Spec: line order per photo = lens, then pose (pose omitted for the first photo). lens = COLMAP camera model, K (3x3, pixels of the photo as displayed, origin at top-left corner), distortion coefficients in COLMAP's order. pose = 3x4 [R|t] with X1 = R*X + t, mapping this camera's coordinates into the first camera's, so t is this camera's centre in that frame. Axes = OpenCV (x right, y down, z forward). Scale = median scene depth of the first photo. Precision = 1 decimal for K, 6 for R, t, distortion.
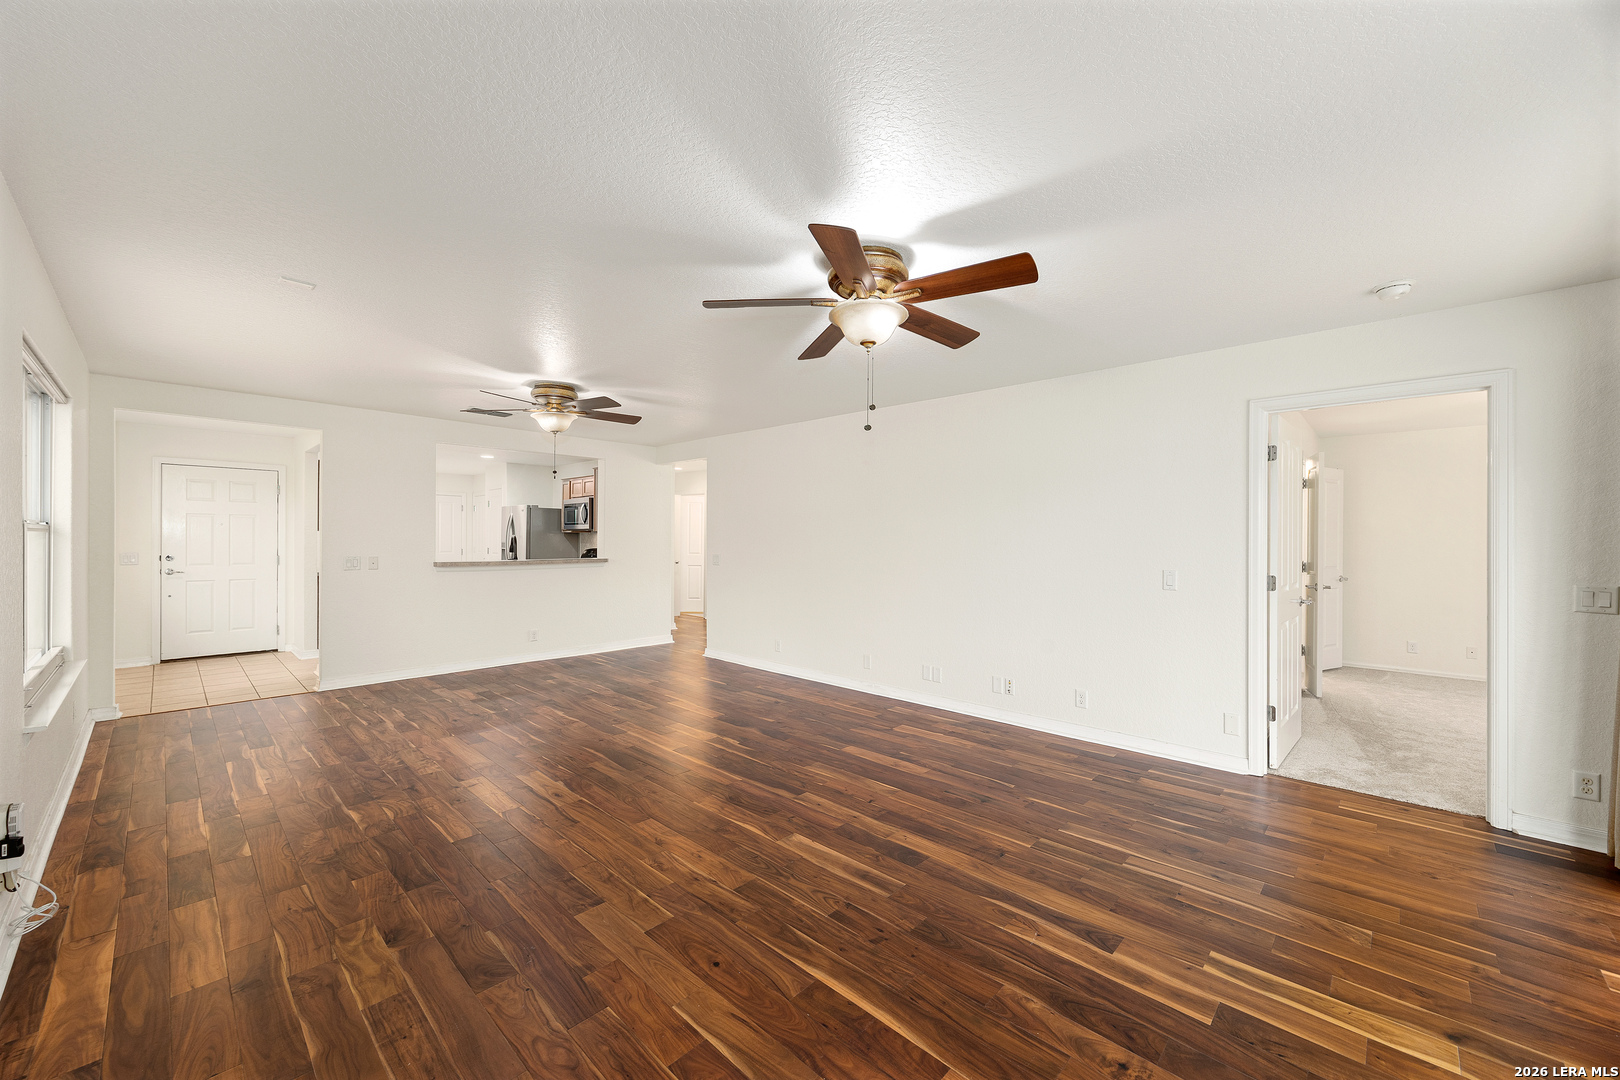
lens RADIAL K [[628.0, 0, 809.3], [0, 628.0, 538.4], [0, 0, 1]] dist [-0.001004, 0.000203]
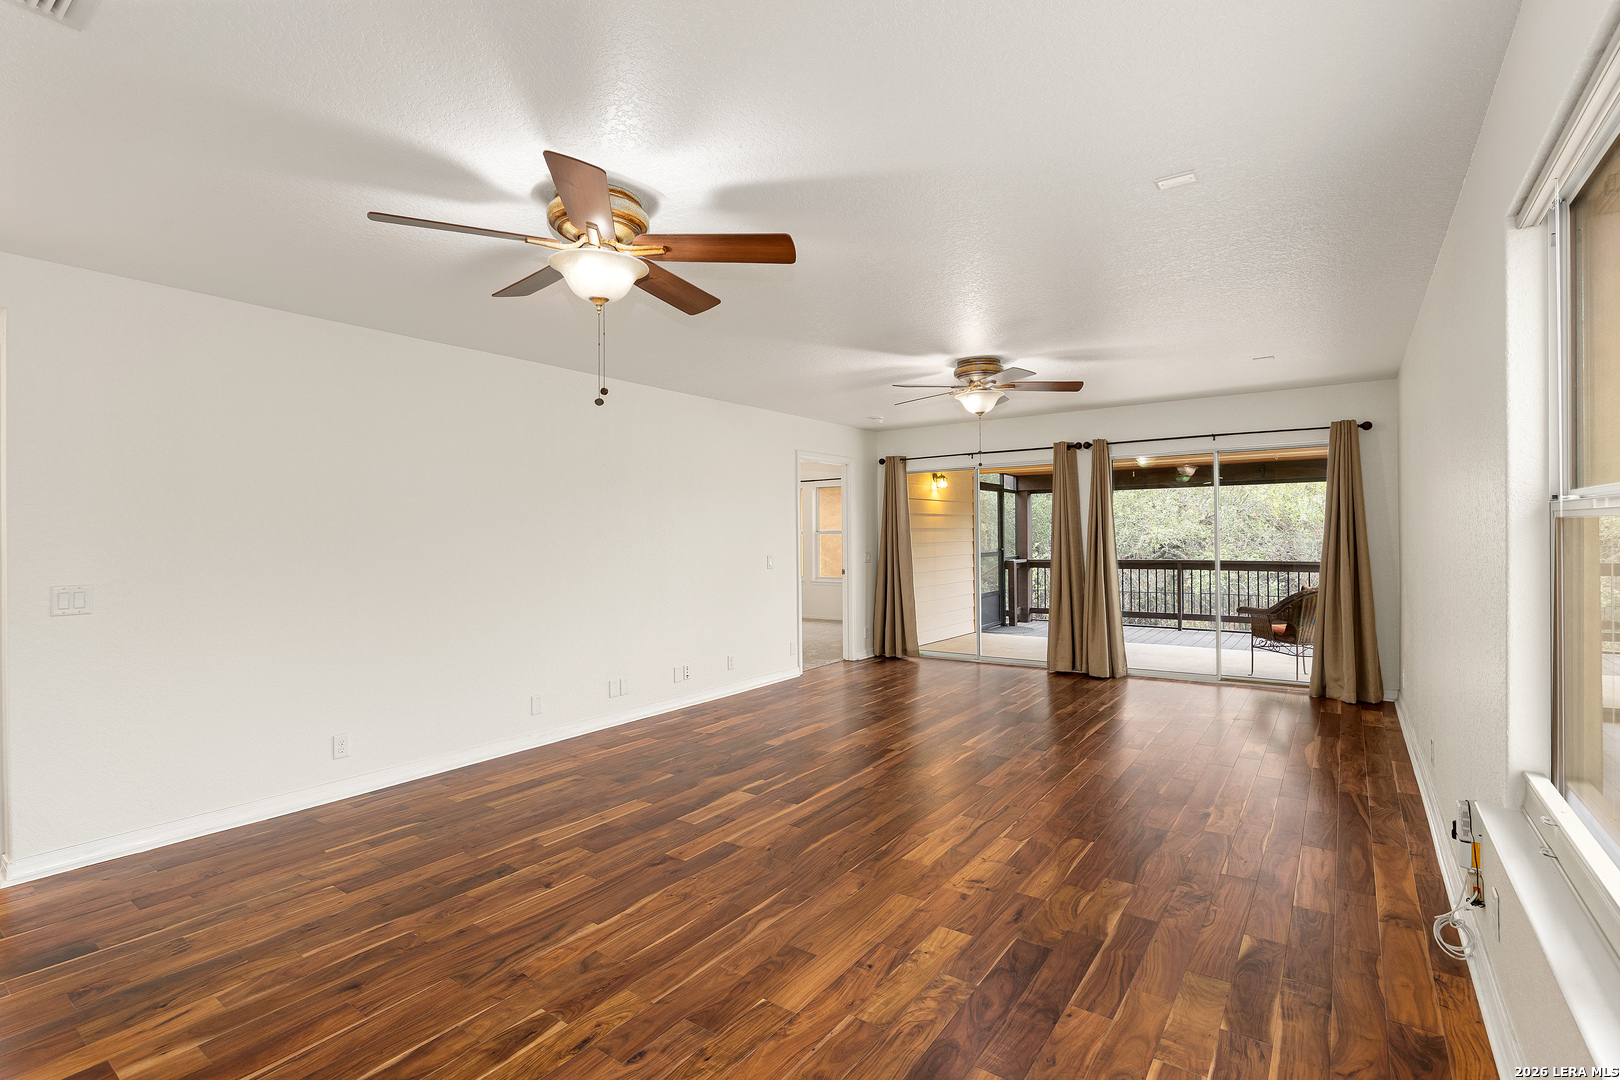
lens RADIAL K [[777.7, 0, 806.8], [0, 777.7, 524.2], [0, 0, 1]] dist [-0.001893, 0.000120]
pose [[-0.160575, 0.012339, 0.986947, -1.157594], [0.009169, 0.999897, -0.011009, -0.006052], [-0.986981, 0.007282, -0.160672, 1.107724]]
